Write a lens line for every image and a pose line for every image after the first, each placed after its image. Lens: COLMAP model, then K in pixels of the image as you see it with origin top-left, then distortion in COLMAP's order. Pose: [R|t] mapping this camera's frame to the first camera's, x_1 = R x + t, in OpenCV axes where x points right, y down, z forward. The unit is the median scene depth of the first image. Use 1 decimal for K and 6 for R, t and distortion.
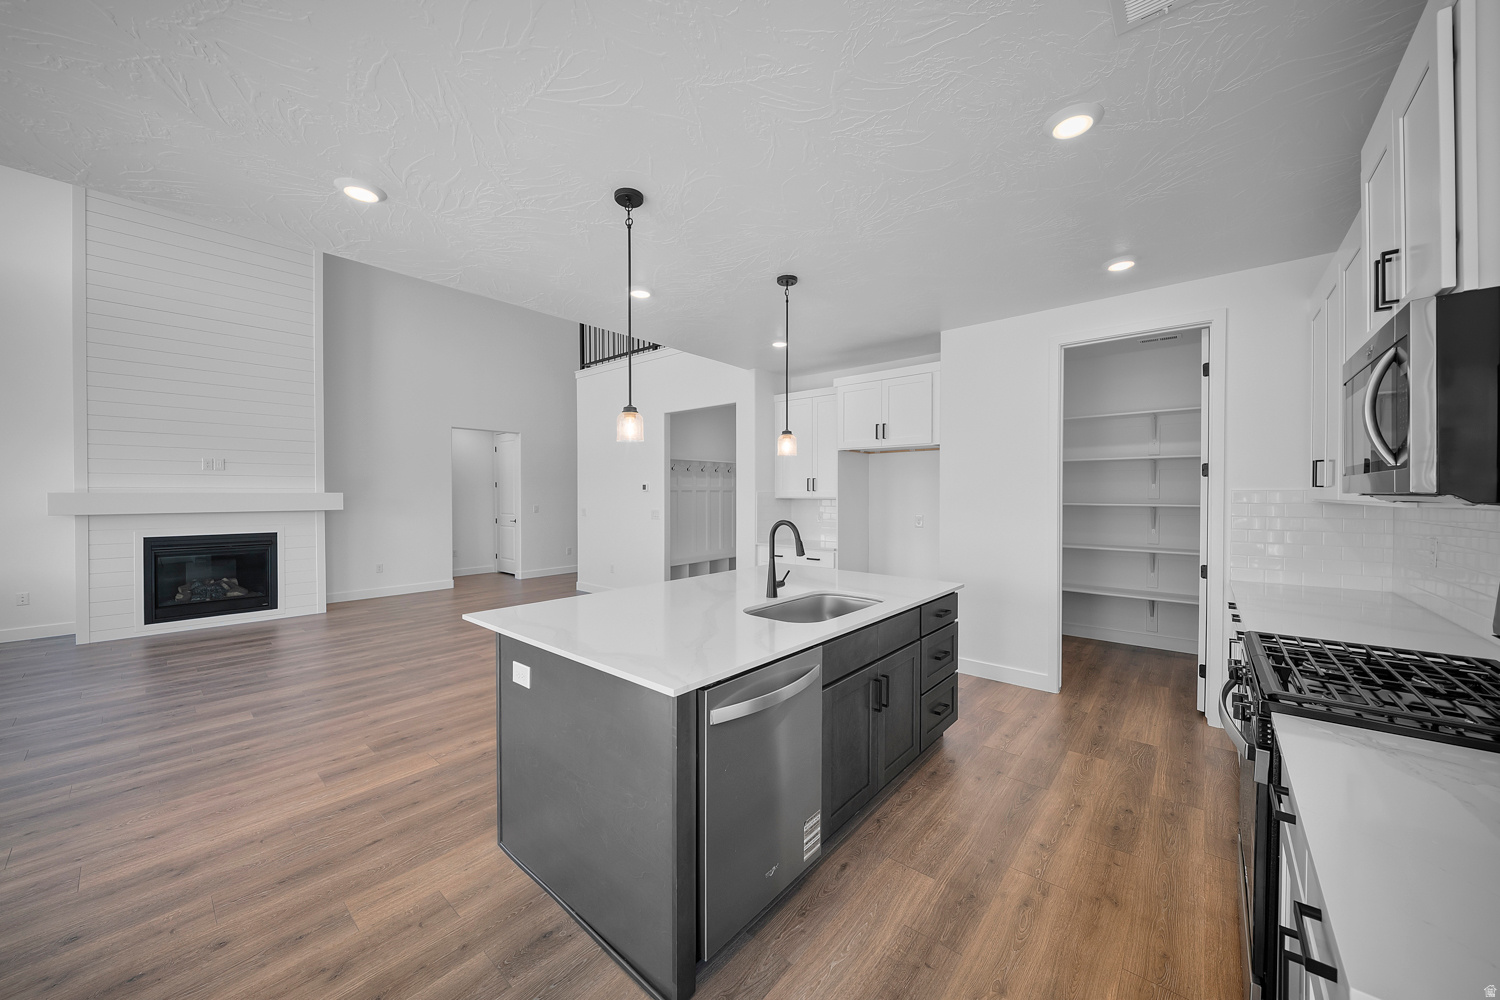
lens RADIAL K [[529.5, 0, 742.6], [0, 529.5, 498.4], [0, 0, 1]] dist [0.001341, -0.003644]
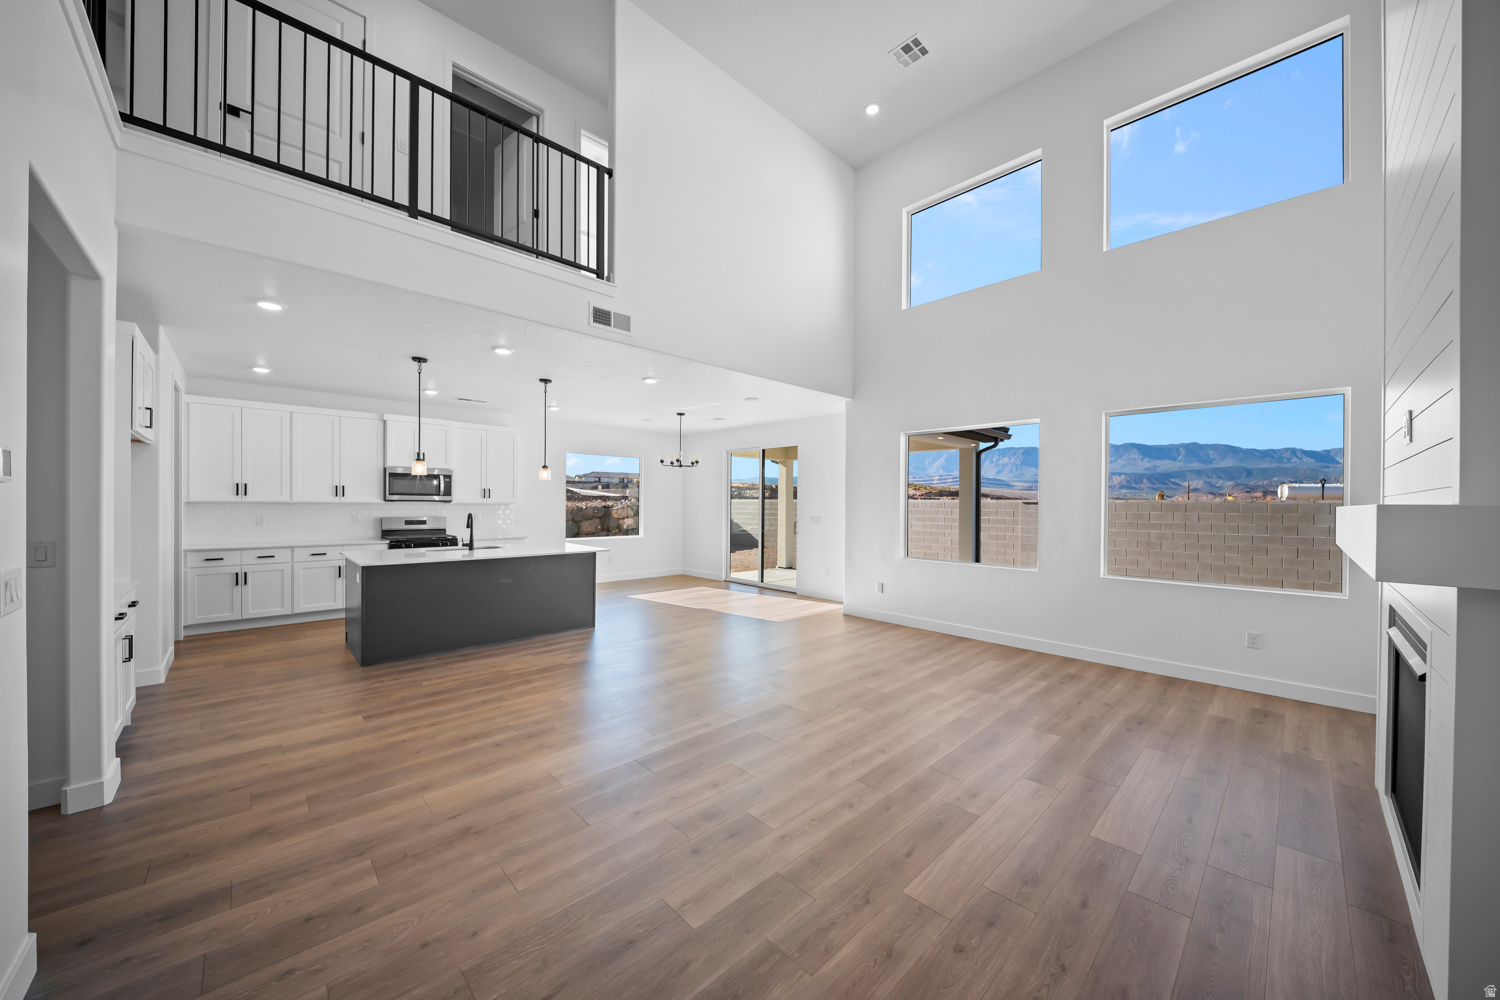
lens RADIAL K [[529.5, 0, 750.7], [0, 529.5, 500.8], [0, 0, 1]] dist [0.001341, -0.003644]
pose [[-0.995546, -0.008243, 0.093914, -0.683696], [-0.007814, 0.999957, 0.004931, -0.014515], [-0.093951, 0.004175, -0.995568, 1.646187]]
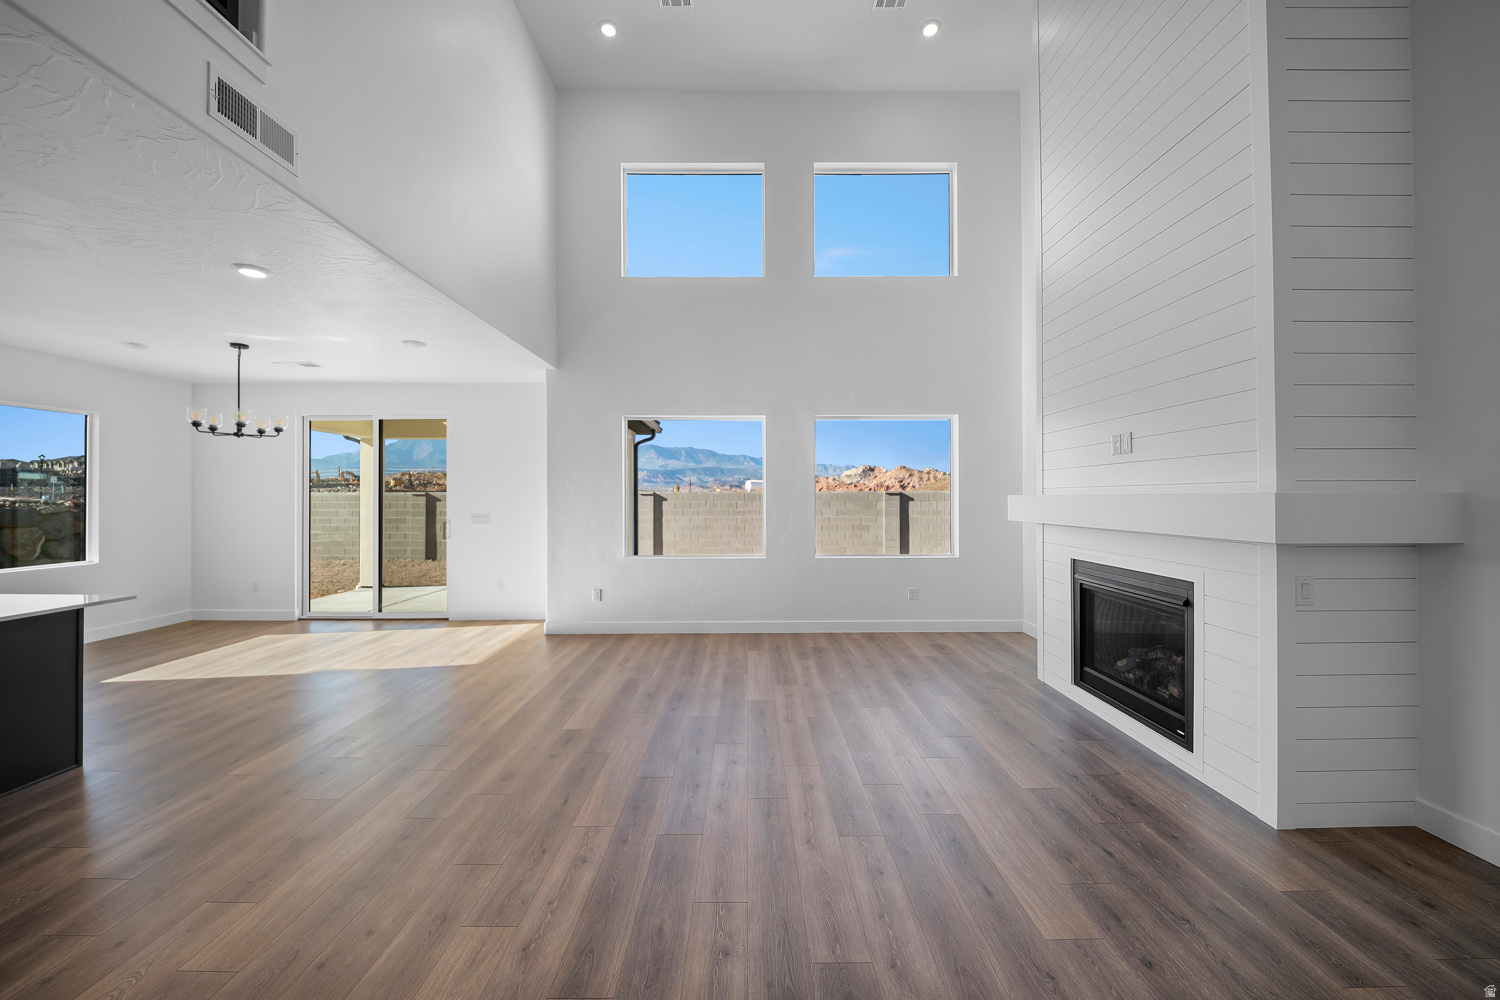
lens RADIAL K [[529.5, 0, 753.0], [0, 529.5, 494.6], [0, 0, 1]] dist [0.001341, -0.003644]
pose [[-0.752531, -0.001294, -0.658555, -0.382202], [-0.004221, 0.999987, 0.002858, -0.012661], [0.658543, 0.004930, -0.752527, 1.368252]]
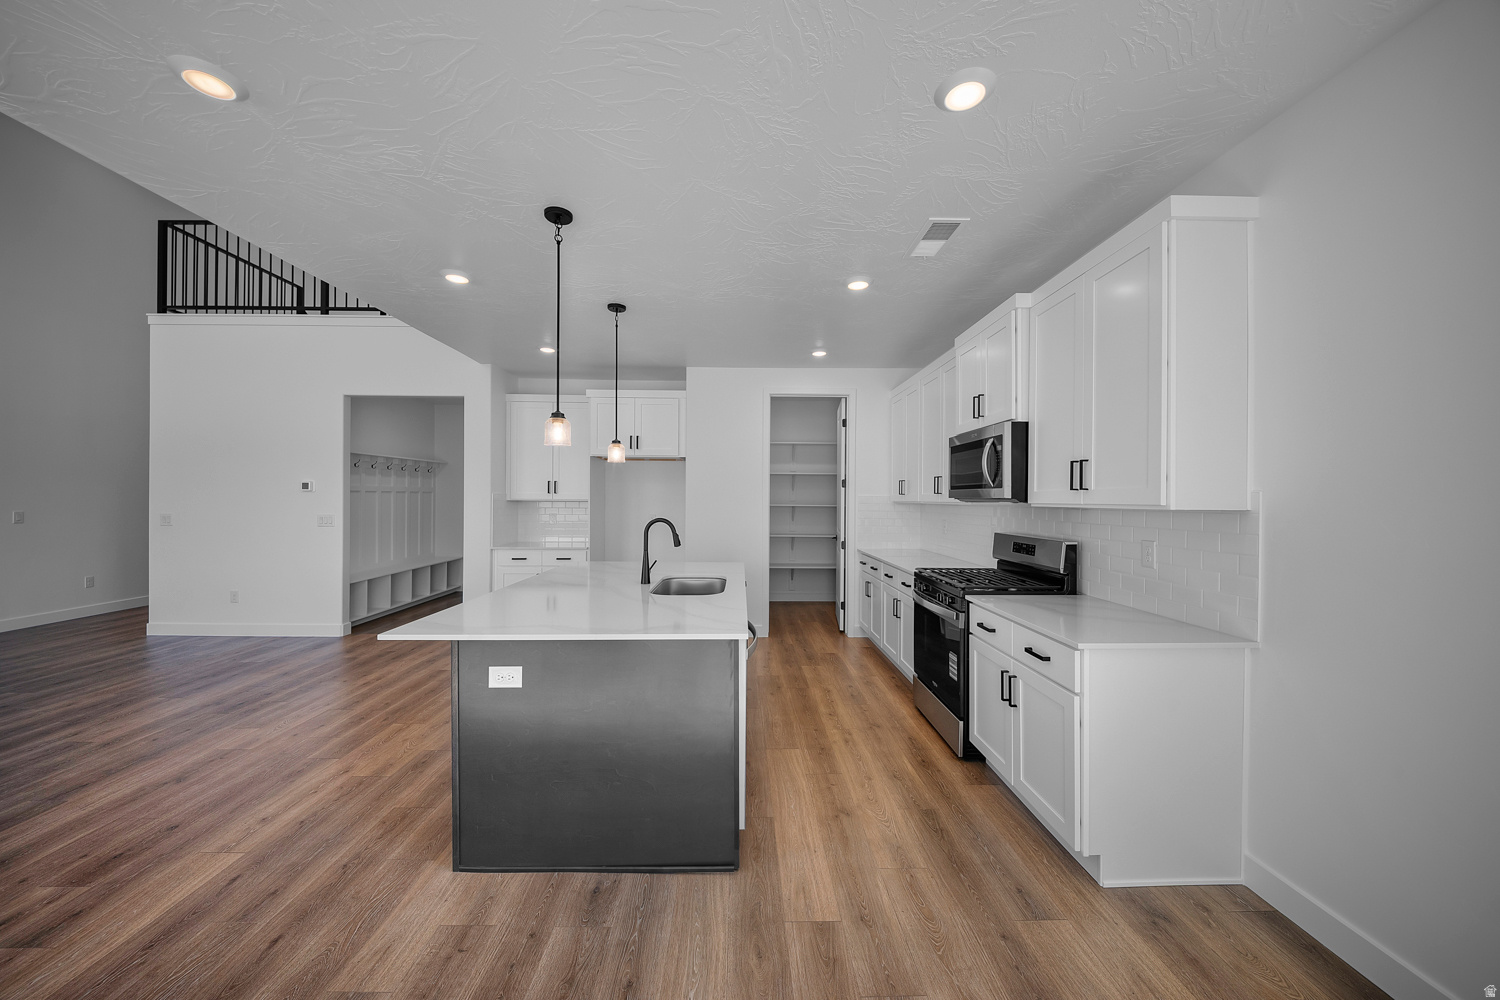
lens RADIAL K [[529.5, 0, 742.7], [0, 529.5, 497.8], [0, 0, 1]] dist [0.001341, -0.003644]
pose [[0.748938, 0.003953, 0.662628, -0.313668], [0.000071, 0.999982, -0.006046, 0.000977], [-0.662640, 0.004575, 0.748924, -0.016720]]
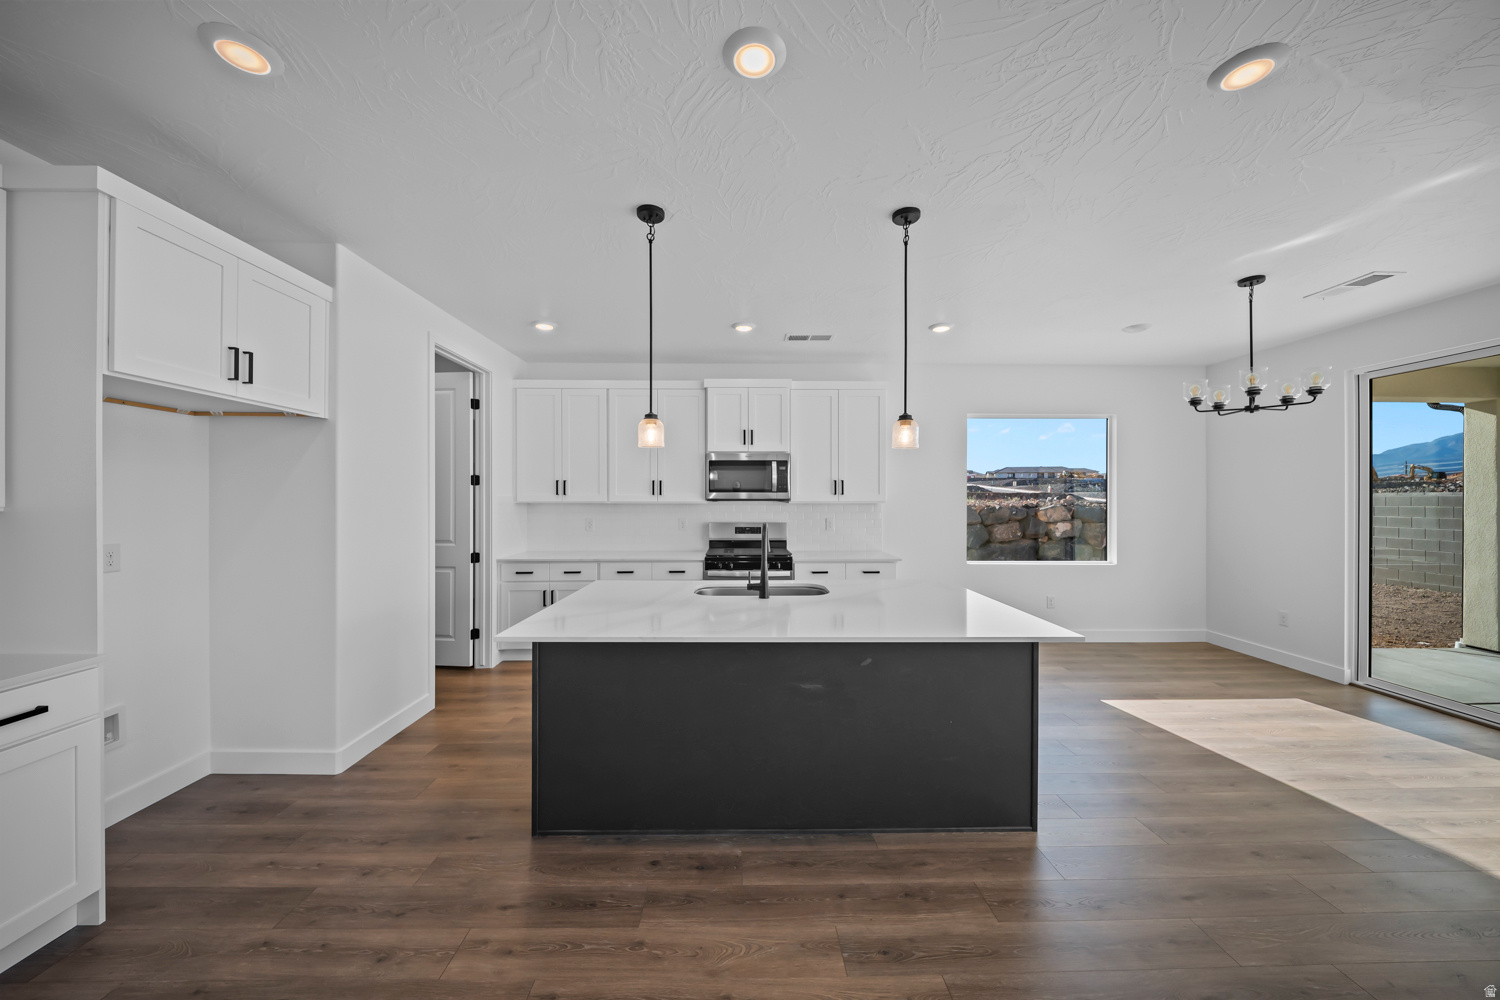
lens RADIAL K [[529.5, 0, 740.5], [0, 529.5, 497.7], [0, 0, 1]] dist [0.001341, -0.003644]
pose [[-0.661420, 0.001477, 0.750014, -0.384624], [0.005356, 0.999982, 0.002754, -0.007036], [-0.749996, 0.005839, -0.661416, 0.956447]]
